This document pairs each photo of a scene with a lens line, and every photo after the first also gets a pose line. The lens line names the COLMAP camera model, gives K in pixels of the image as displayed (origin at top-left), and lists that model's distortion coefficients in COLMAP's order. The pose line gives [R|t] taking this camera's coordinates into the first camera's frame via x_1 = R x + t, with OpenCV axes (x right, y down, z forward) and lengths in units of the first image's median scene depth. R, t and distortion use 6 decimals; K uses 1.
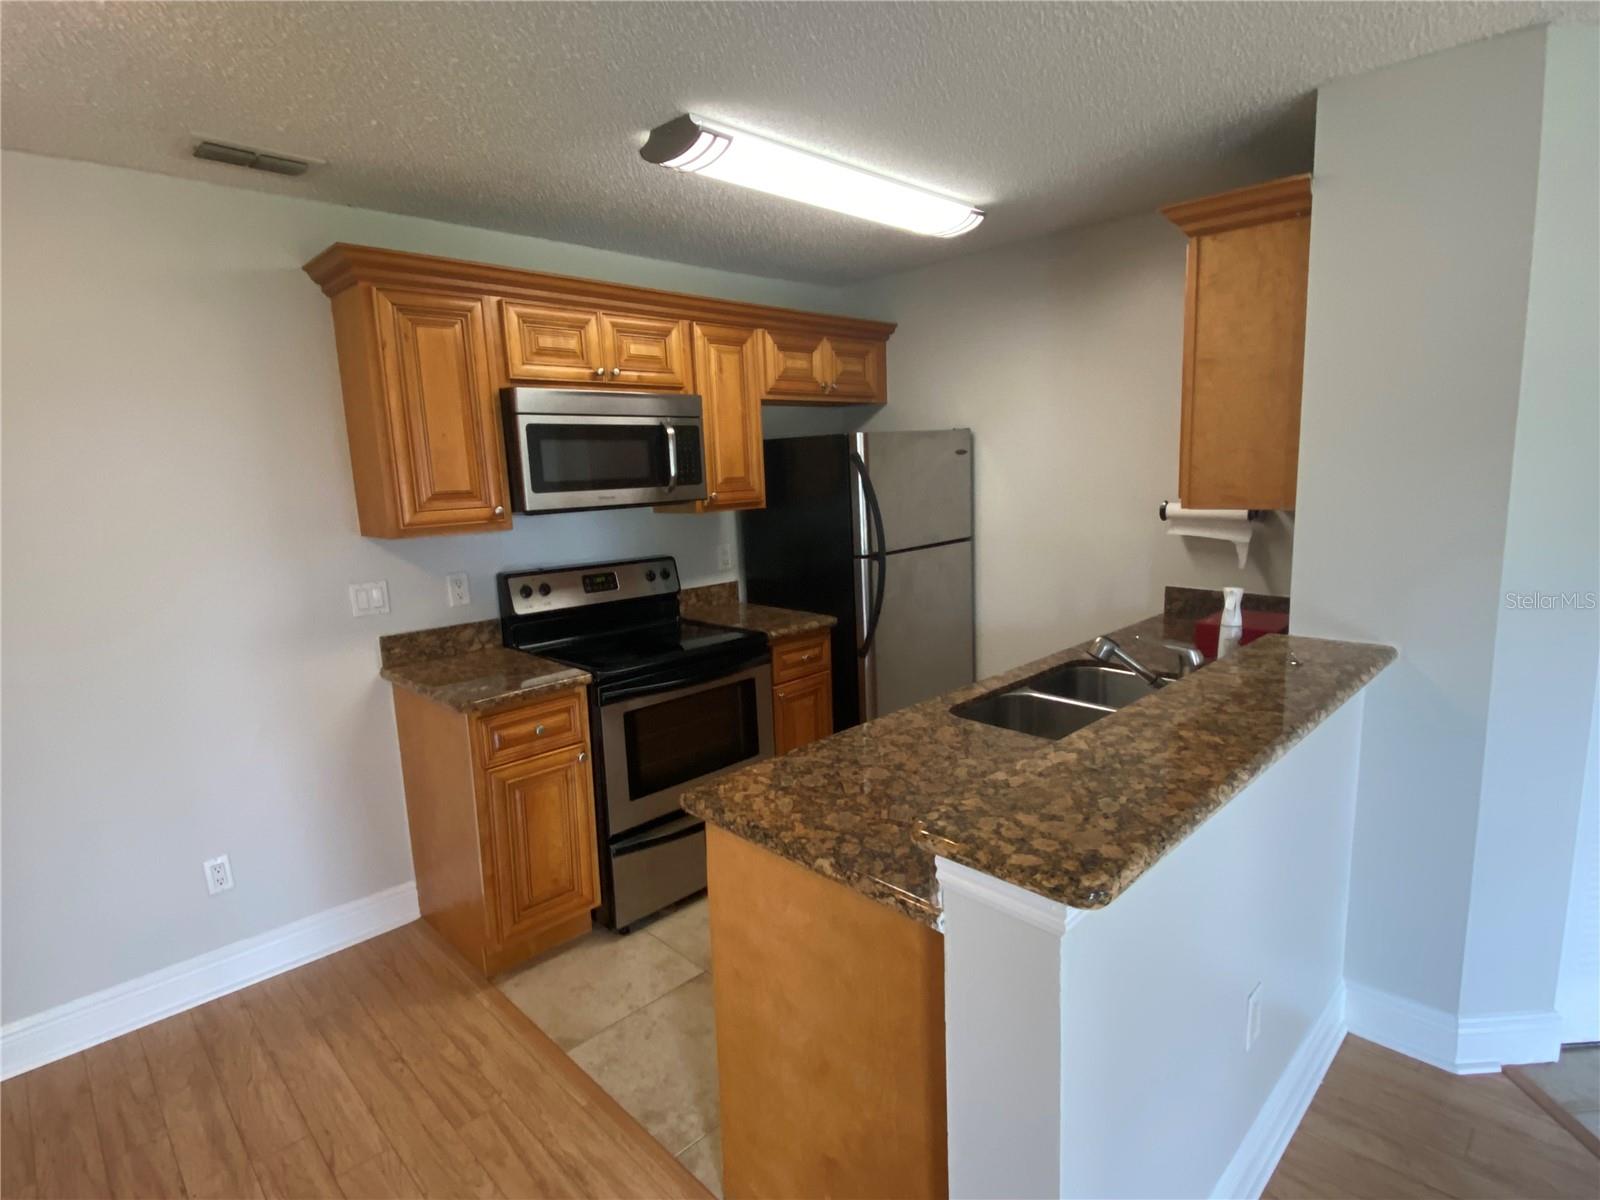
lens RADIAL K [[828.3, 0, 800.0], [0, 828.3, 600.0], [0, 0, 1]] dist [0.028479, -0.001174]
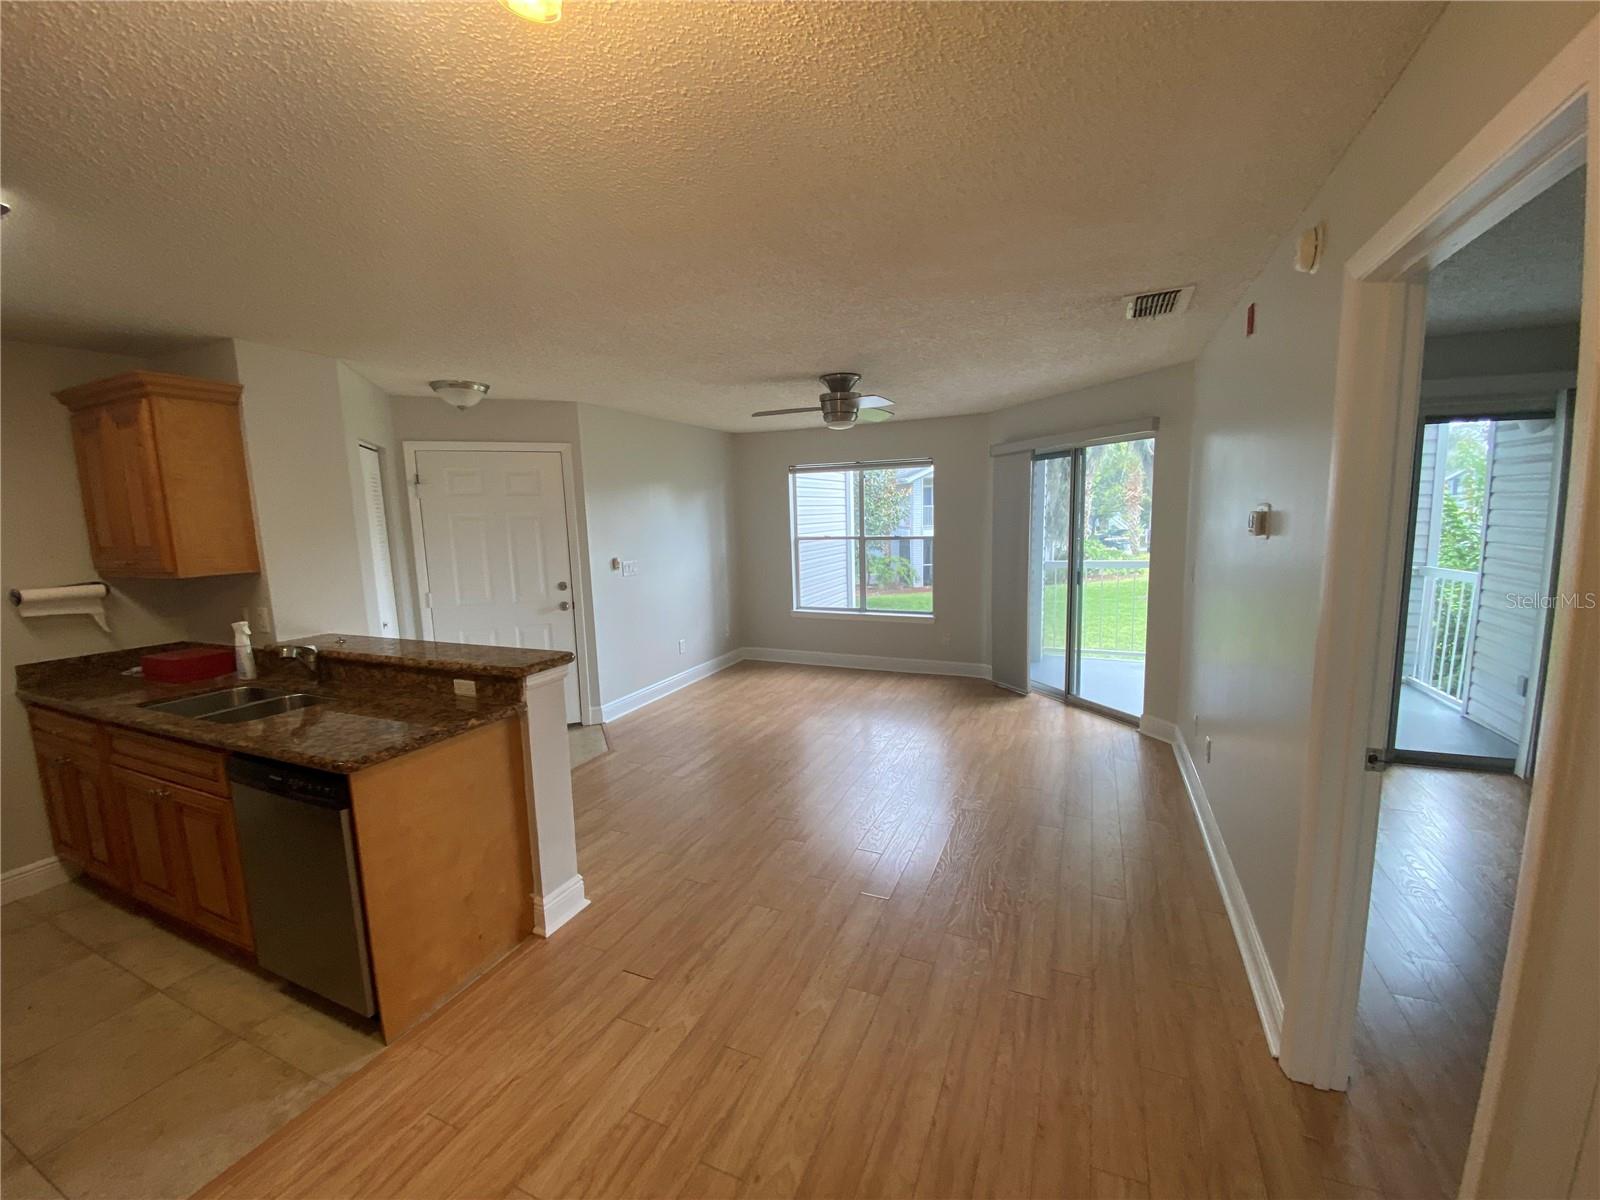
lens RADIAL K [[645.9, 0, 800.0], [0, 645.9, 600.0], [0, 0, 1]] dist [-0.000954, -0.000083]
pose [[-0.354719, -0.076776, 0.931815, -0.790426], [0.197893, 0.967878, 0.155081, -0.028528], [-0.913790, 0.239409, -0.328132, 0.330833]]
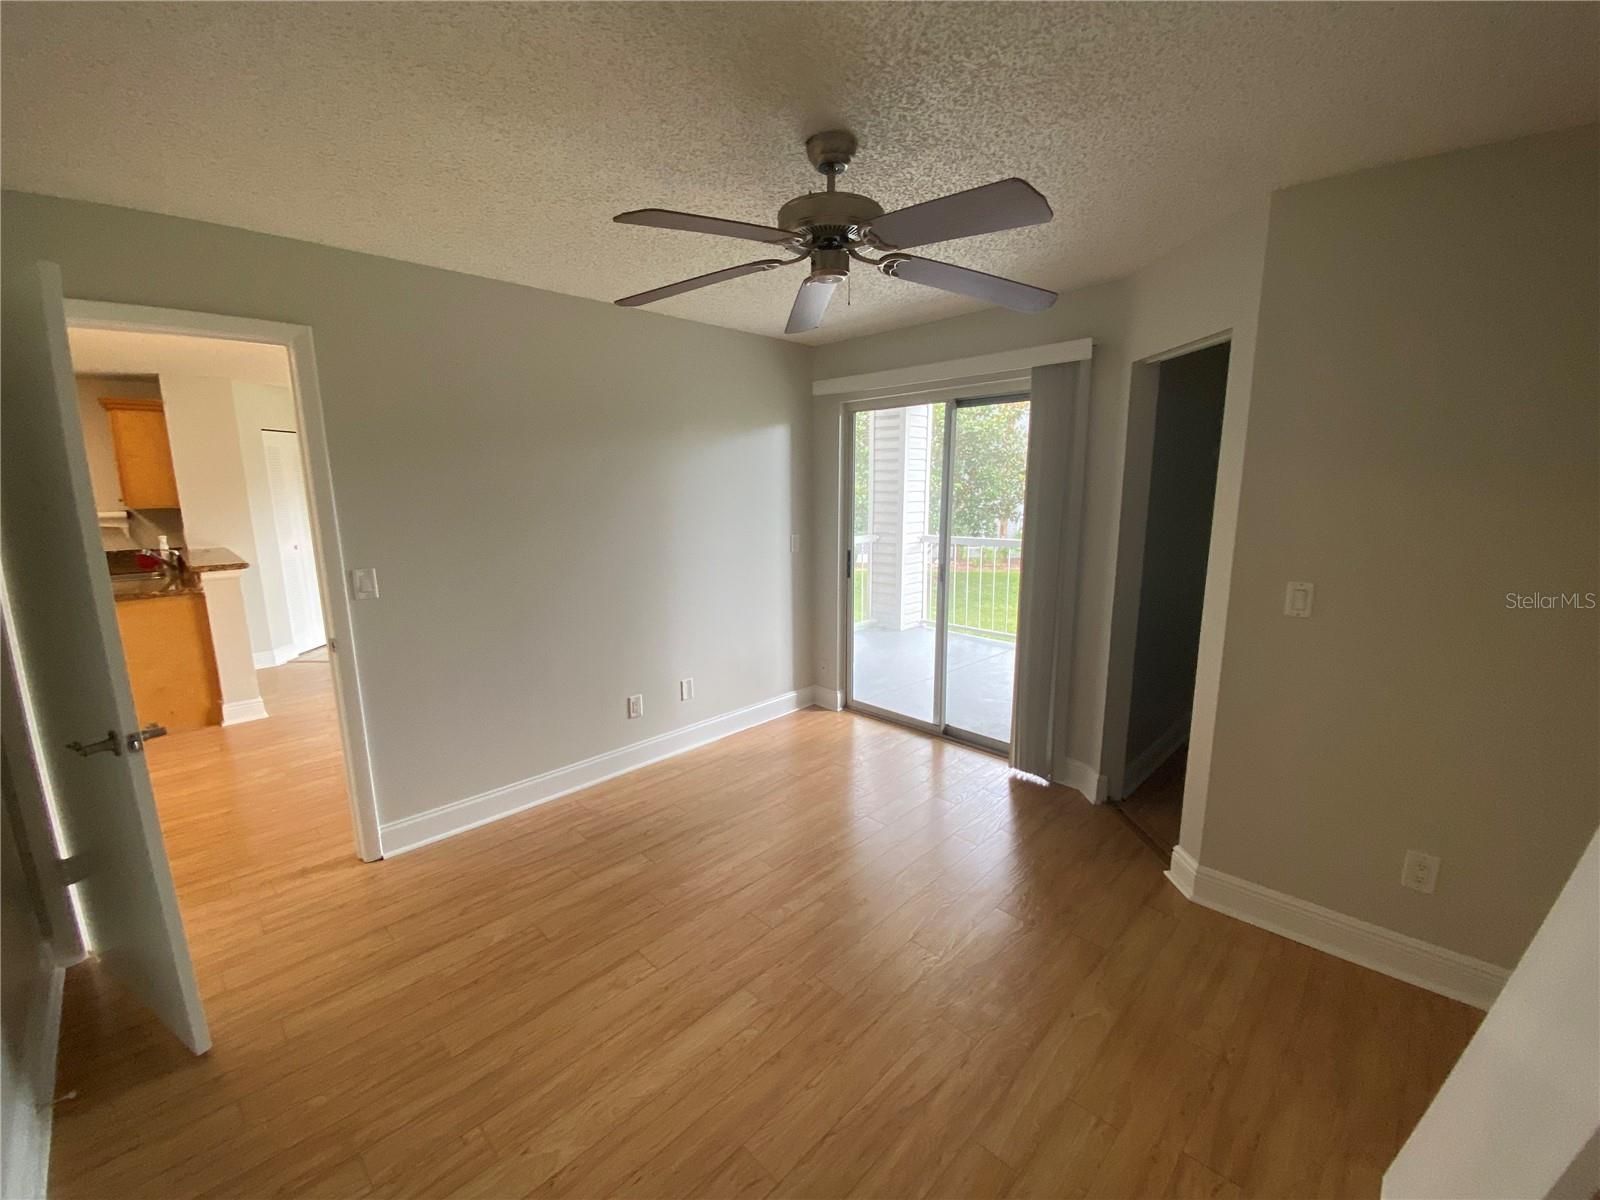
lens RADIAL K [[645.9, 0, 800.0], [0, 645.9, 600.0], [0, 0, 1]] dist [-0.000954, -0.000083]
pose [[-0.011385, -0.140774, 0.989976, -1.318452], [0.170744, 0.975227, 0.140640, 0.200006], [-0.985250, 0.170633, 0.012933, -0.859647]]
